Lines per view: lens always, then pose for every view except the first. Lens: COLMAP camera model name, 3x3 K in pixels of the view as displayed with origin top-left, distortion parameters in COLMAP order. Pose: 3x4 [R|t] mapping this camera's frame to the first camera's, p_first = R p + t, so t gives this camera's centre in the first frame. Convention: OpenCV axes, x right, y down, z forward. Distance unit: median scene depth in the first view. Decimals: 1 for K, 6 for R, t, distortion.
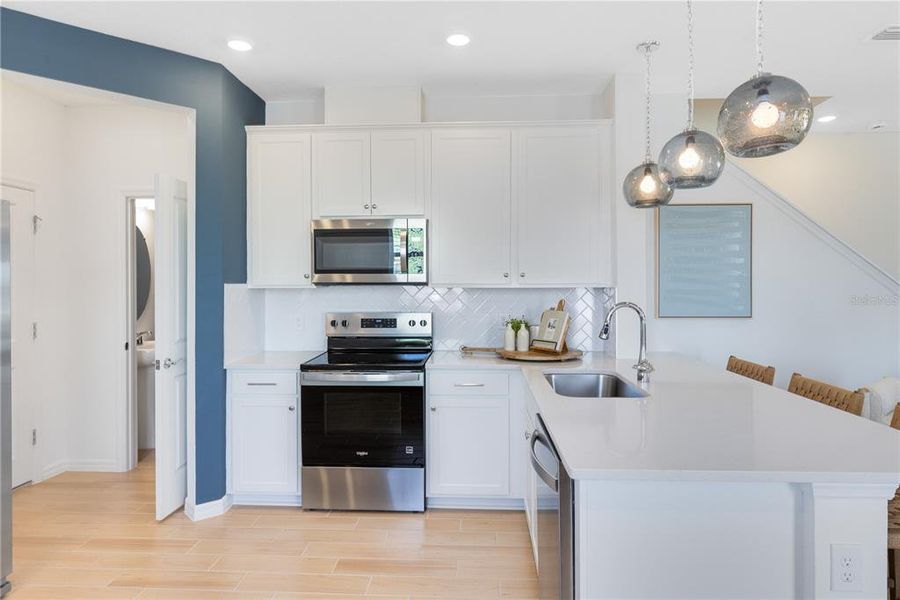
lens RADIAL K [[529.5, 0, 451.3], [0, 529.5, 283.3], [0, 0, 1]] dist [0.001585, 0.000220]
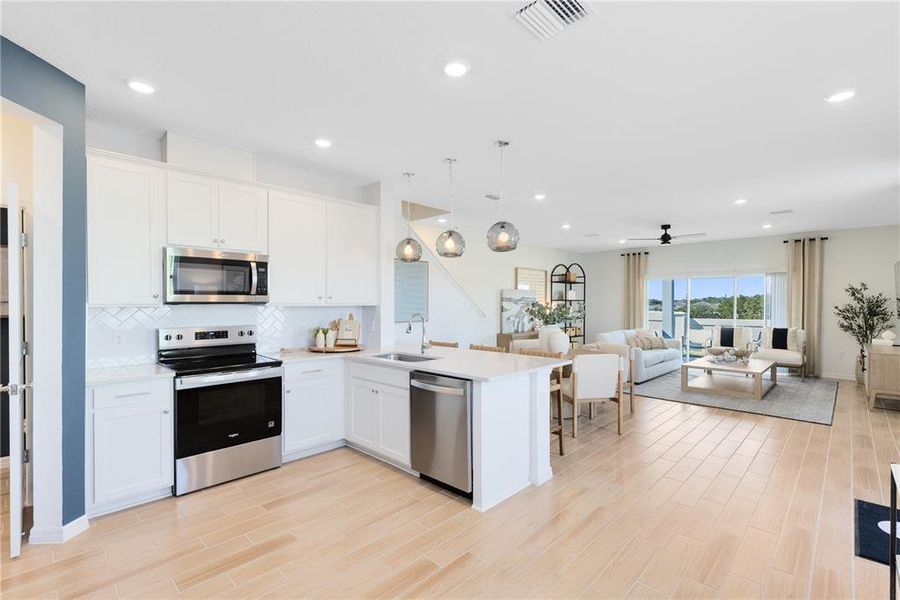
lens RADIAL K [[410.8, 0, 452.8], [0, 410.8, 304.5], [0, 0, 1]] dist [0.001024, -0.000274]
pose [[0.649584, 0.000059, 0.760290, -0.551377], [-0.002561, 0.999994, 0.002110, 0.001145], [-0.760286, -0.003318, 0.649580, -0.046454]]
